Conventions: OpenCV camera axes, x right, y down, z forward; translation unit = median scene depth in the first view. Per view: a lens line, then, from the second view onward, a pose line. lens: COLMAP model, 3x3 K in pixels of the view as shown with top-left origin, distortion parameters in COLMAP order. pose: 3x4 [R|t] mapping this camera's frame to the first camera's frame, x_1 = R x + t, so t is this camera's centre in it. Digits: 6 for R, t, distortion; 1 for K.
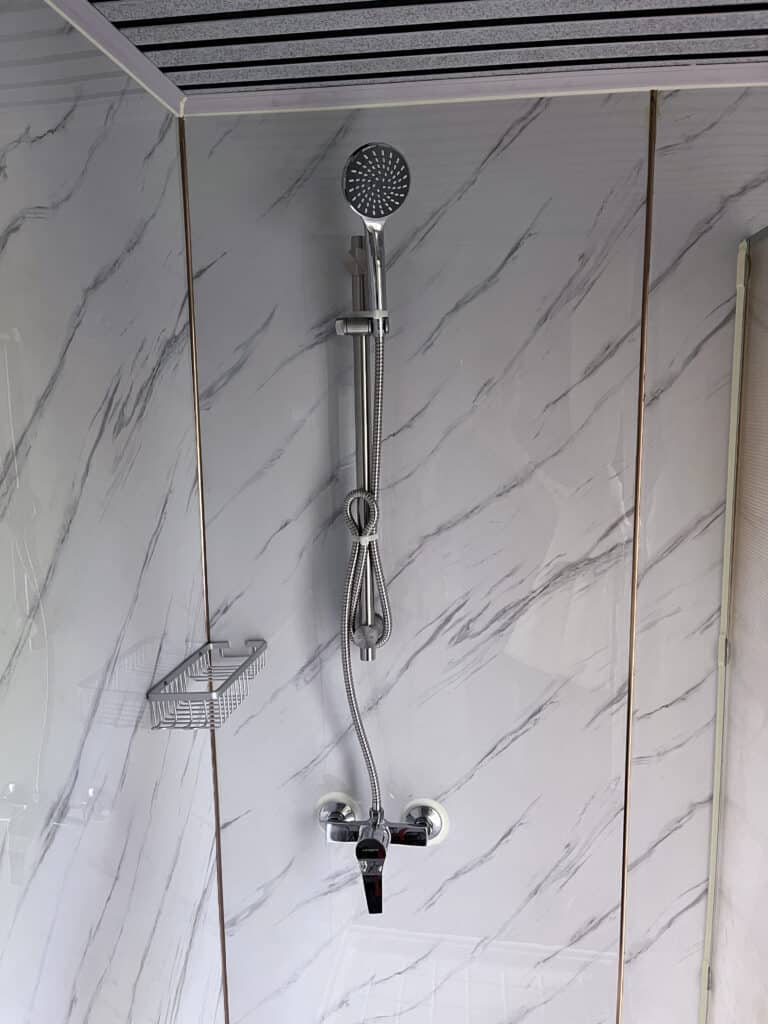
lens RADIAL K [[776.9, 0, 387.4], [0, 776.9, 515.6], [0, 0, 1]] dist [0.058995, -0.084526]
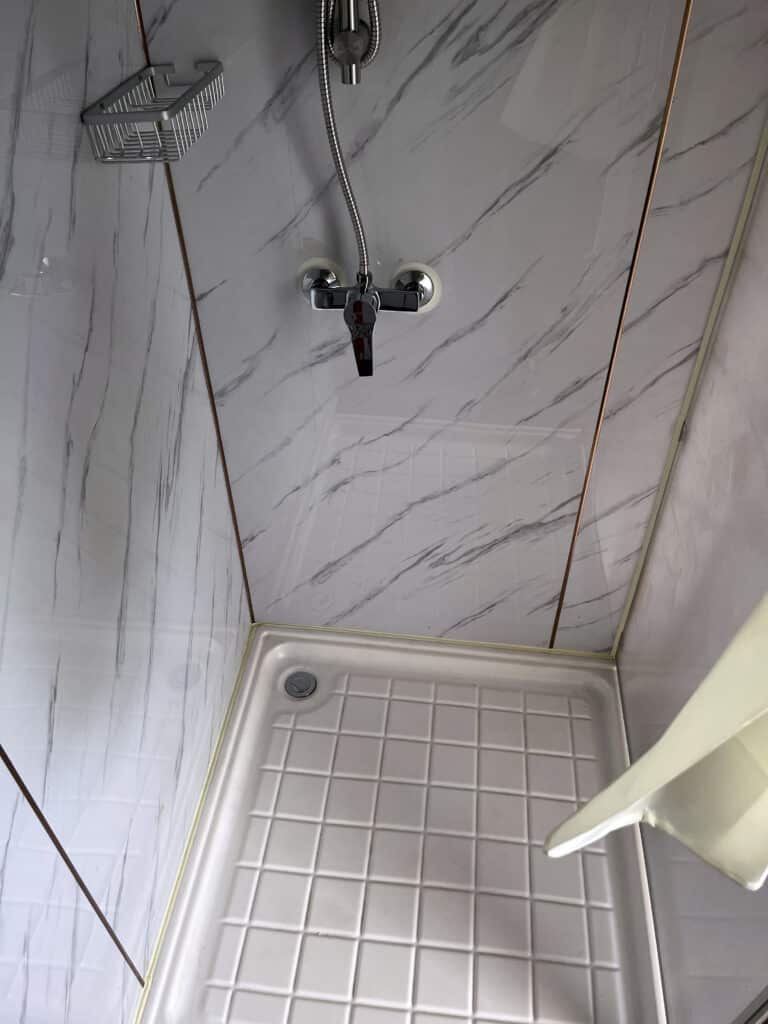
lens RADIAL K [[776.9, 0, 387.4], [0, 776.9, 515.6], [0, 0, 1]] dist [0.058995, -0.084526]
pose [[0.999035, -0.023958, 0.036804, -0.027387], [-0.000161, 0.836070, 0.548622, 0.109405], [-0.043914, -0.548099, 0.835260, 0.074487]]
